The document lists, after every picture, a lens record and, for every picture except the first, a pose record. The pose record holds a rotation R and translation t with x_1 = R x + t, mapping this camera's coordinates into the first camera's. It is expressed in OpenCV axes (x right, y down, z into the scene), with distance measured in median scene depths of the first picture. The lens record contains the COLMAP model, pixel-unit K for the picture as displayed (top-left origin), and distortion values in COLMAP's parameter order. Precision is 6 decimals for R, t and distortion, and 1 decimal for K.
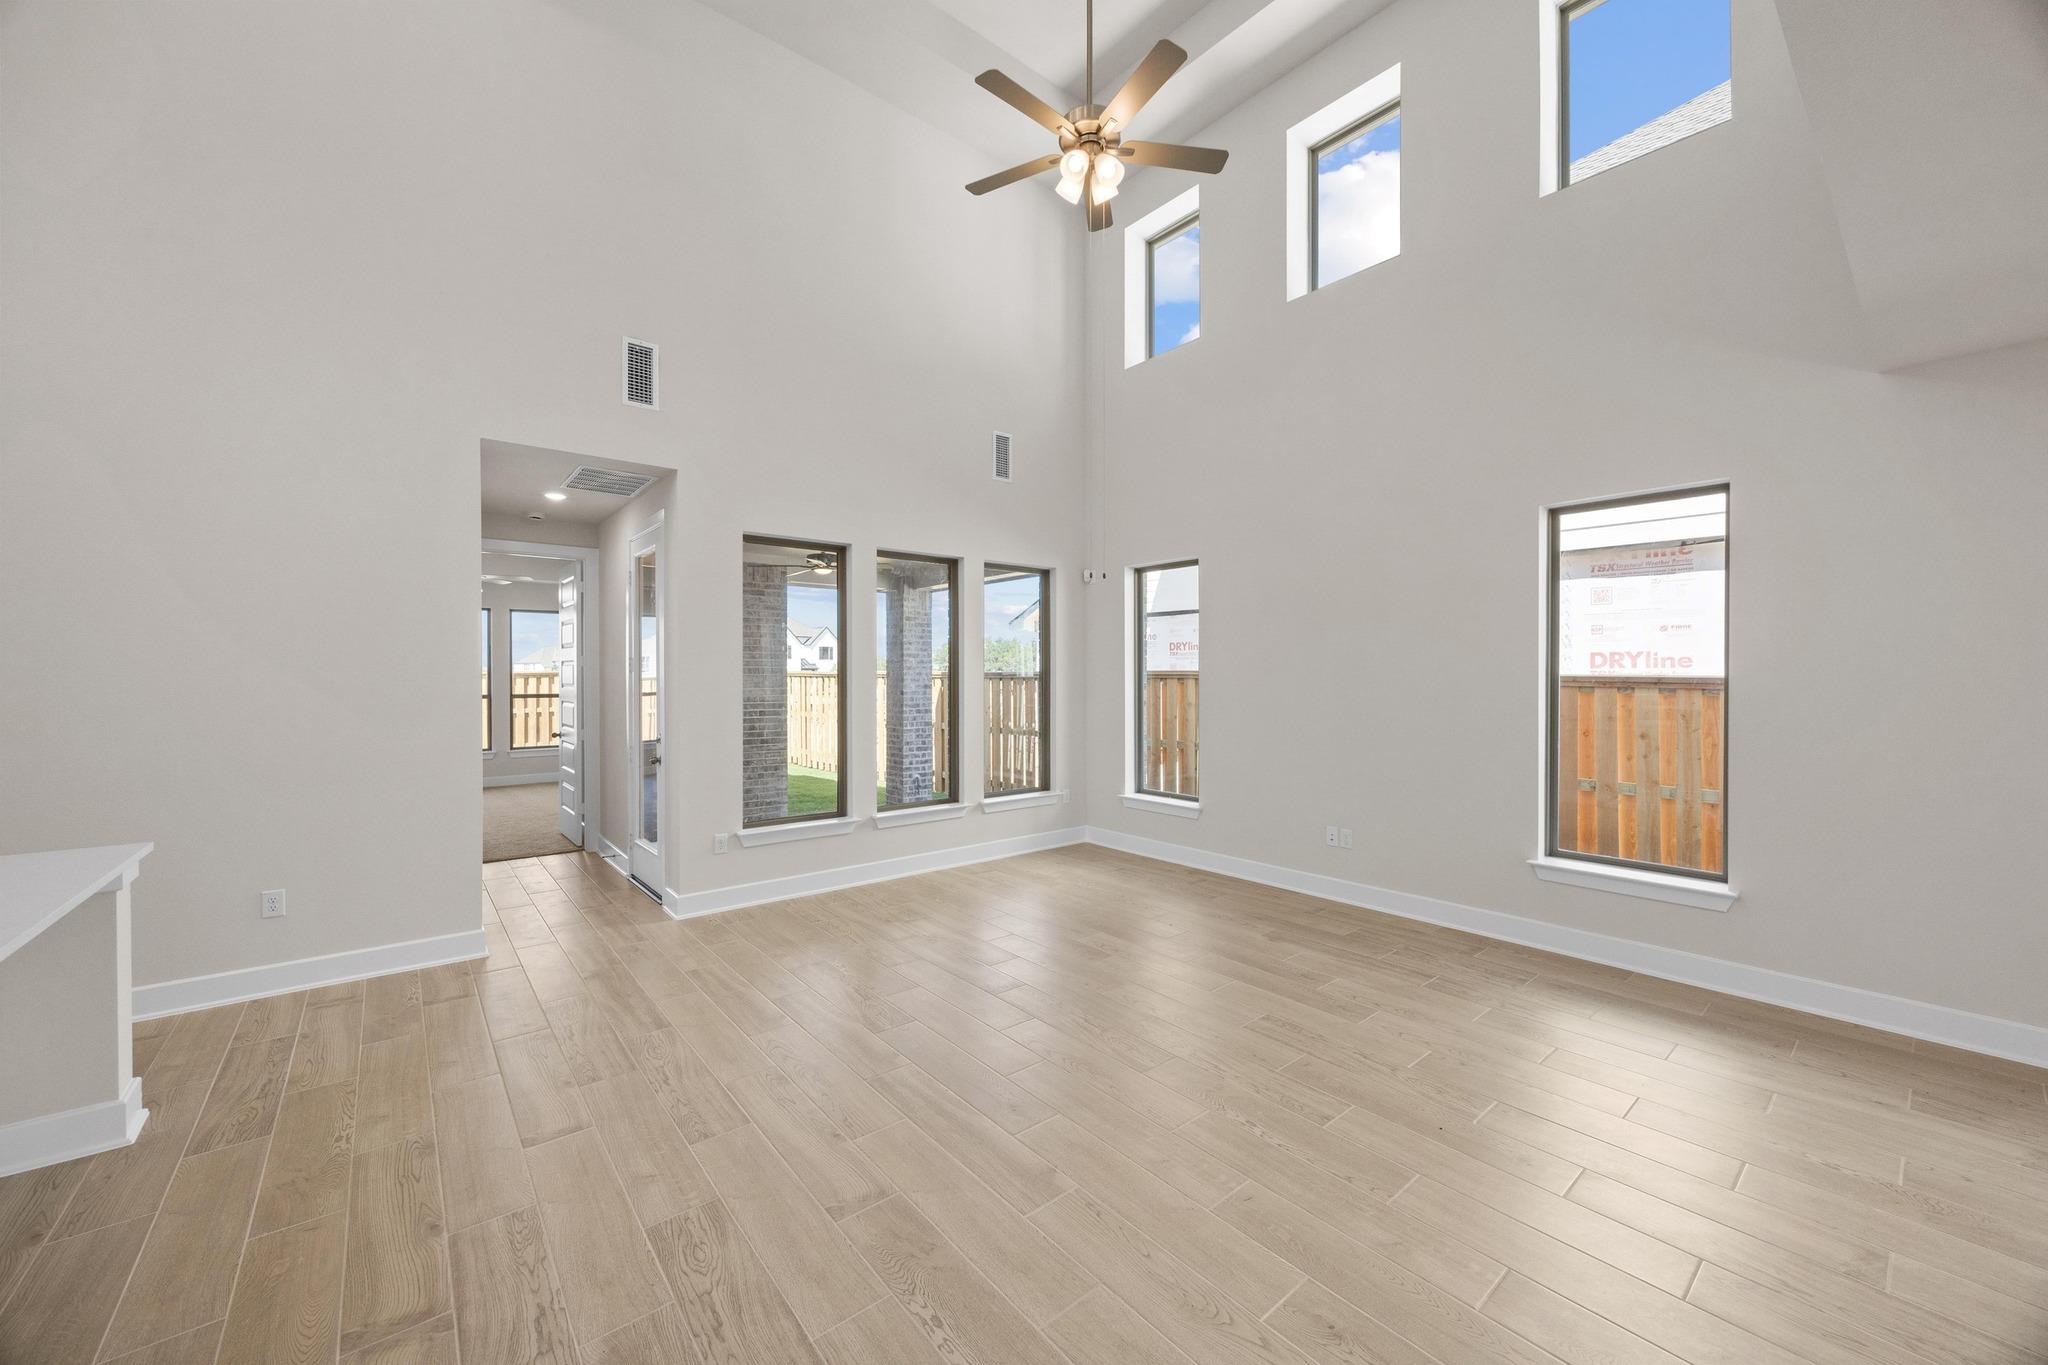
lens RADIAL K [[775.4, 0, 1013.7], [0, 775.4, 679.6], [0, 0, 1]] dist [-0.006250, 0.000133]
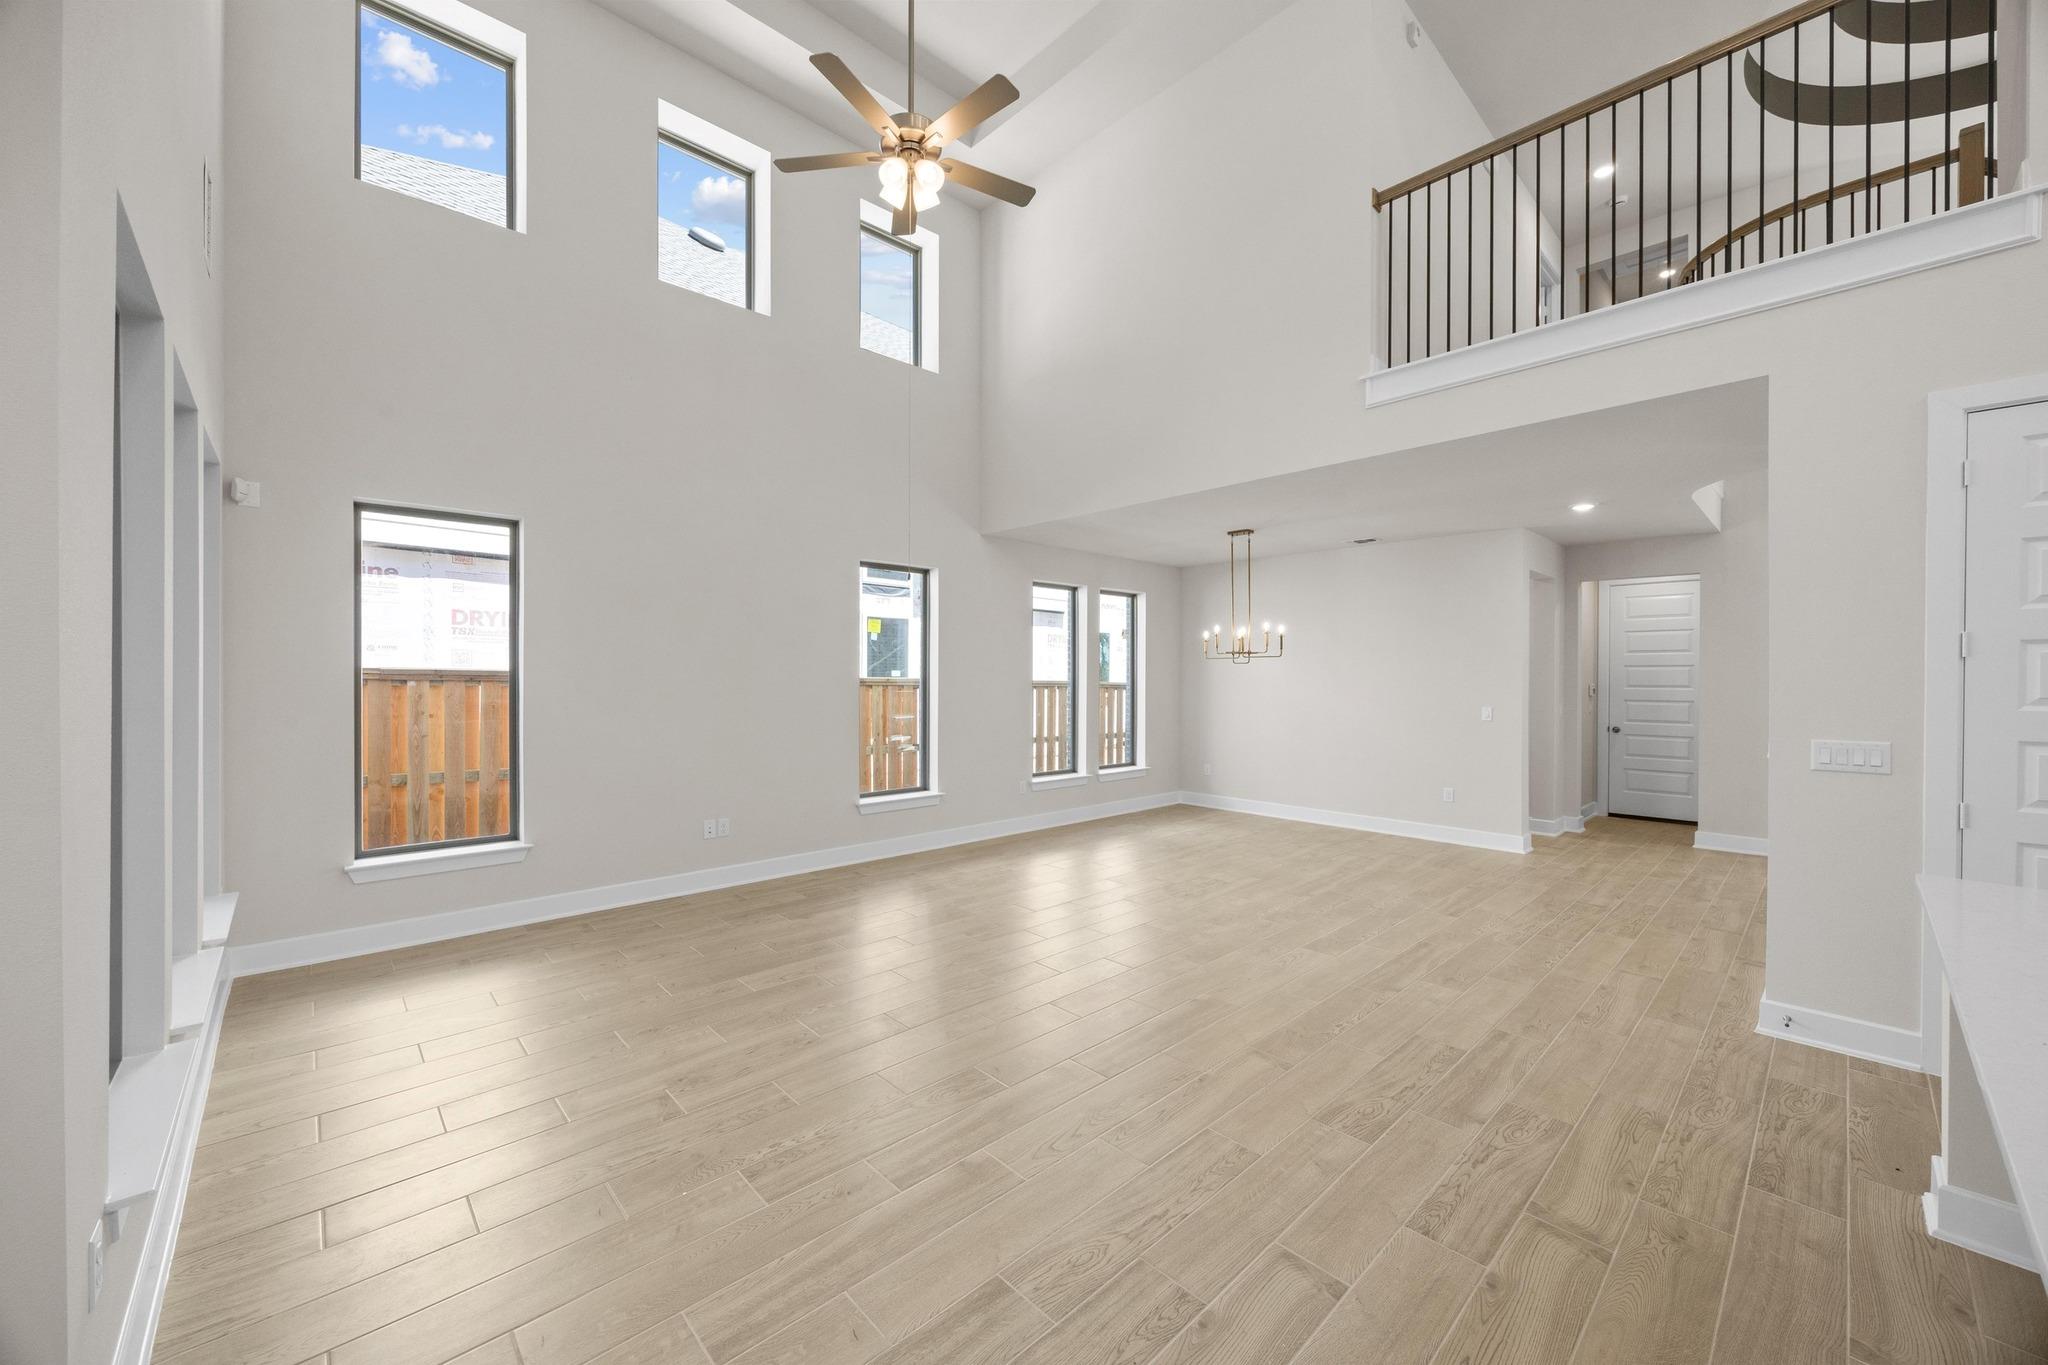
lens RADIAL K [[775.4, 0, 1013.7], [0, 775.4, 679.6], [0, 0, 1]] dist [-0.006250, 0.000133]
pose [[-0.066913, -0.004453, 0.997749, -0.808314], [0.002126, 0.999987, 0.004606, -0.004756], [-0.997757, 0.002429, -0.066903, 0.809750]]
